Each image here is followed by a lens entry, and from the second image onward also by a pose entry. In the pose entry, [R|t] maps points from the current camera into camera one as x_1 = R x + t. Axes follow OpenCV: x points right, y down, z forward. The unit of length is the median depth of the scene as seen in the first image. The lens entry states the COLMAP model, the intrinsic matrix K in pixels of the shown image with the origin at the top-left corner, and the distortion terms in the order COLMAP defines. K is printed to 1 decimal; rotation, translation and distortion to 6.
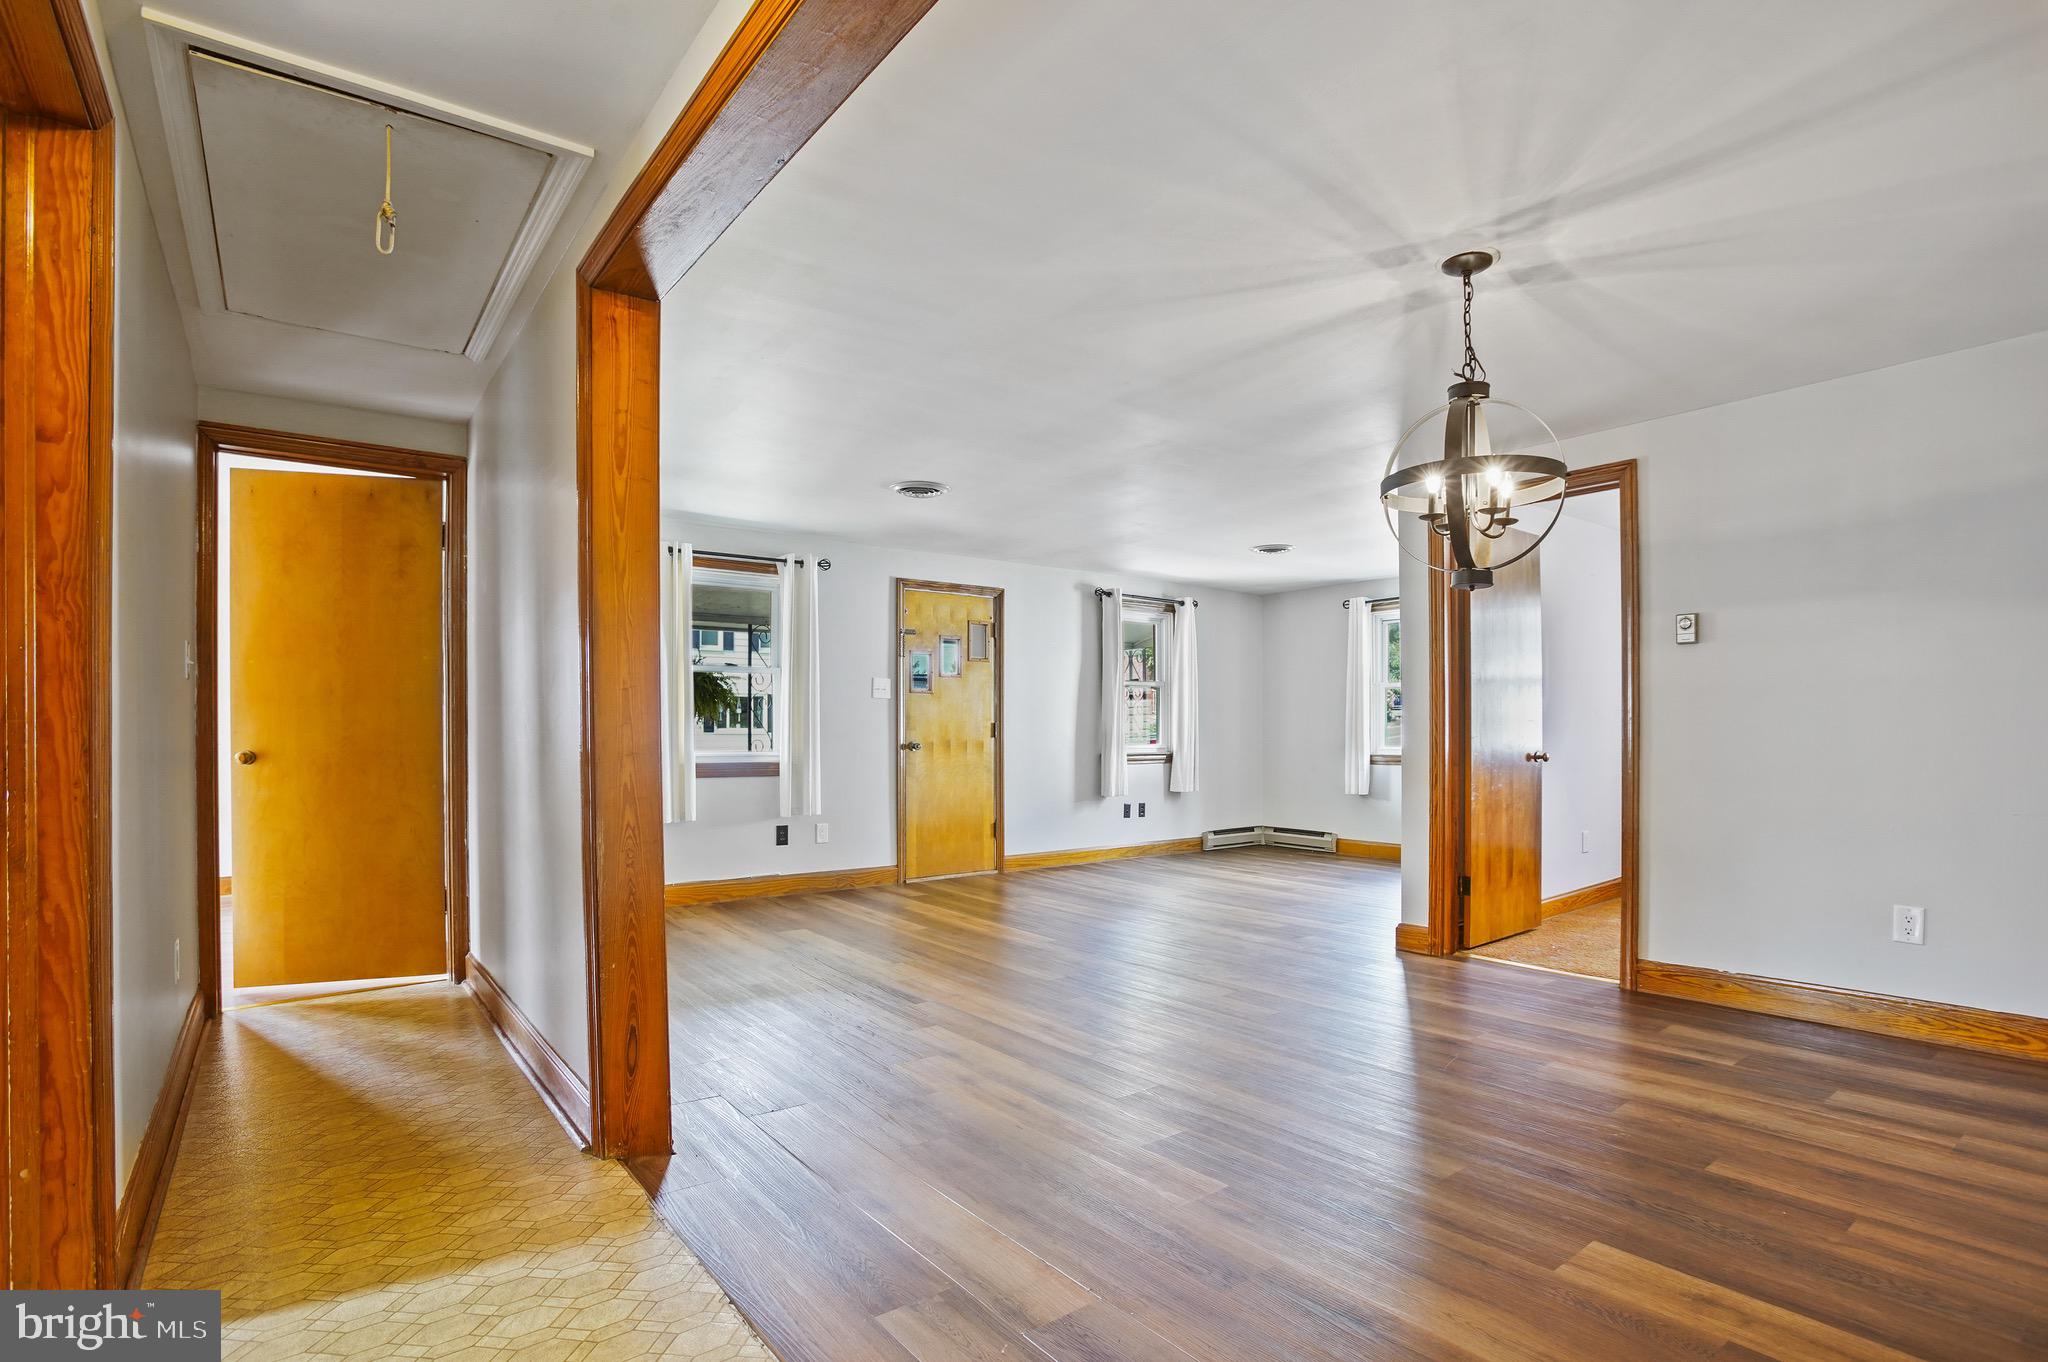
lens RADIAL K [[988.6, 0, 1078.3], [0, 988.6, 785.7], [0, 0, 1]] dist [-0.059803, 0.026298]
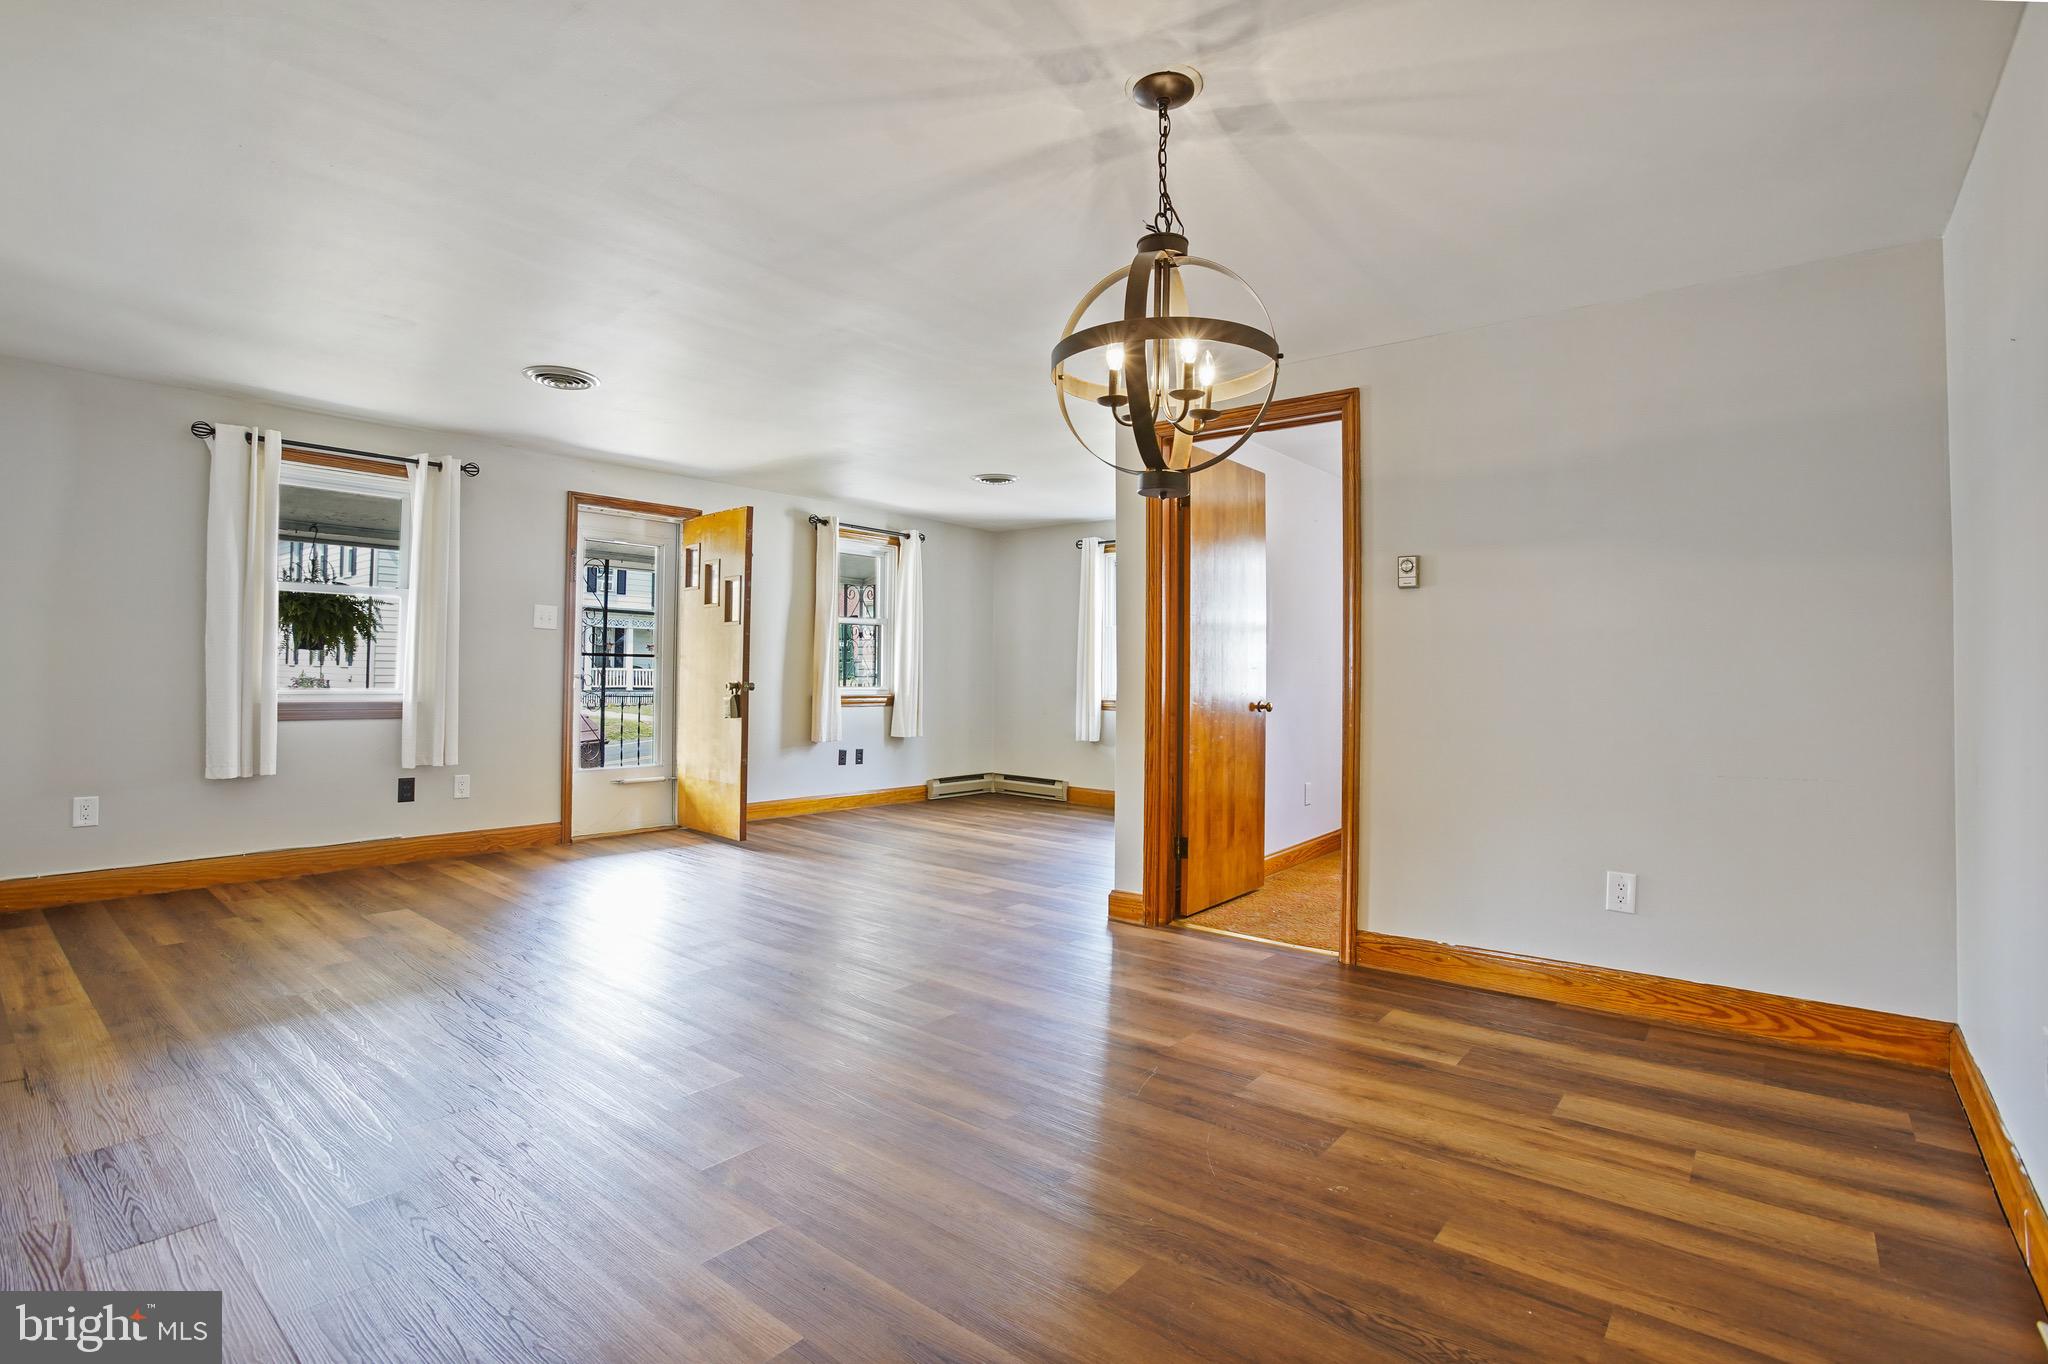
lens RADIAL K [[975.8, 0, 1035.3], [0, 975.8, 718.0], [0, 0, 1]] dist [-0.081917, 0.033330]
pose [[0.979625, 0.009462, 0.200611, 0.078631], [-0.007962, 0.999934, -0.008282, -0.010521], [-0.200676, 0.006516, 0.979636, 0.140560]]
